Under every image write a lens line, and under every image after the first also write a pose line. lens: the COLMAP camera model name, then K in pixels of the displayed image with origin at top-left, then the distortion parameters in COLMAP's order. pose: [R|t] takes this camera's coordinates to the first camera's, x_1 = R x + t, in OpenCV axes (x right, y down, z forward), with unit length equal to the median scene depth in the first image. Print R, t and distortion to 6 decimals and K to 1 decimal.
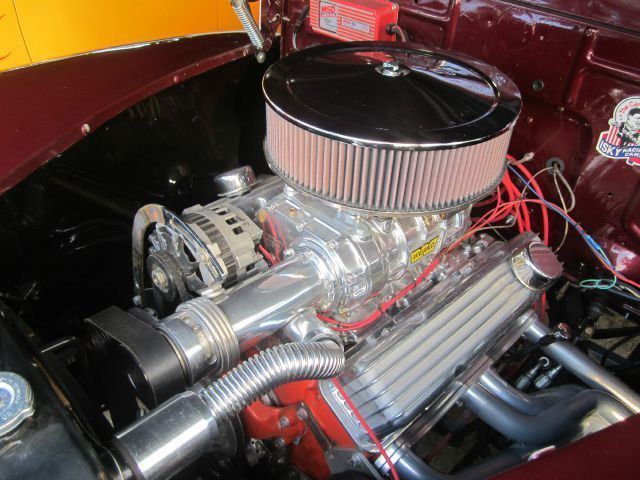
lens RADIAL K [[521.8, 0, 319.5], [0, 521.8, 235.3], [0, 0, 1]] dist [-0.065137, 0.030246]
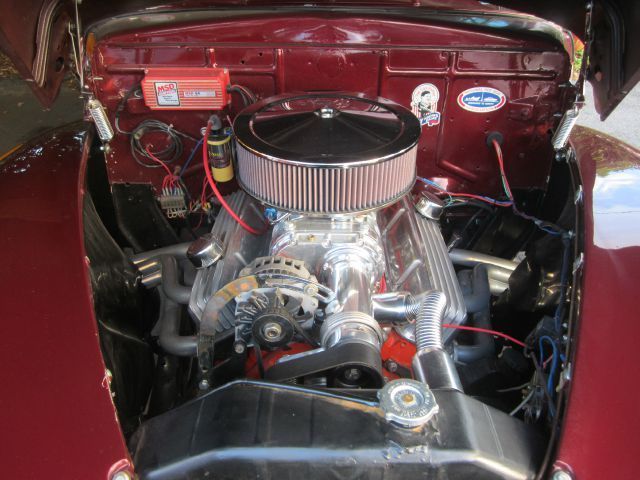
lens RADIAL K [[521.8, 0, 319.5], [0, 521.8, 235.3], [0, 0, 1]] dist [-0.065137, 0.030246]
pose [[0.710374, -0.419271, 0.565314, -0.671849], [0.447627, 0.888963, 0.096820, -0.147277], [-0.543138, 0.184272, 0.819174, -0.051273]]
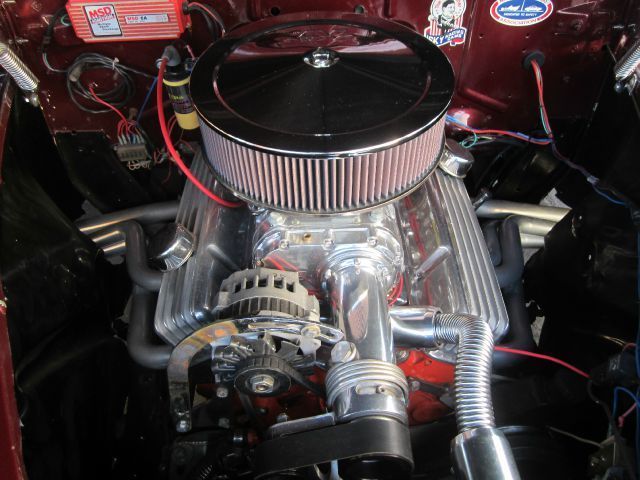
lens RADIAL K [[521.8, 0, 319.5], [0, 521.8, 235.3], [0, 0, 1]] dist [-0.065137, 0.030246]
pose [[0.683302, -0.566833, 0.460215, -0.421560], [0.481079, 0.823672, 0.300213, -0.288104], [-0.549237, 0.016263, 0.835508, 0.166899]]
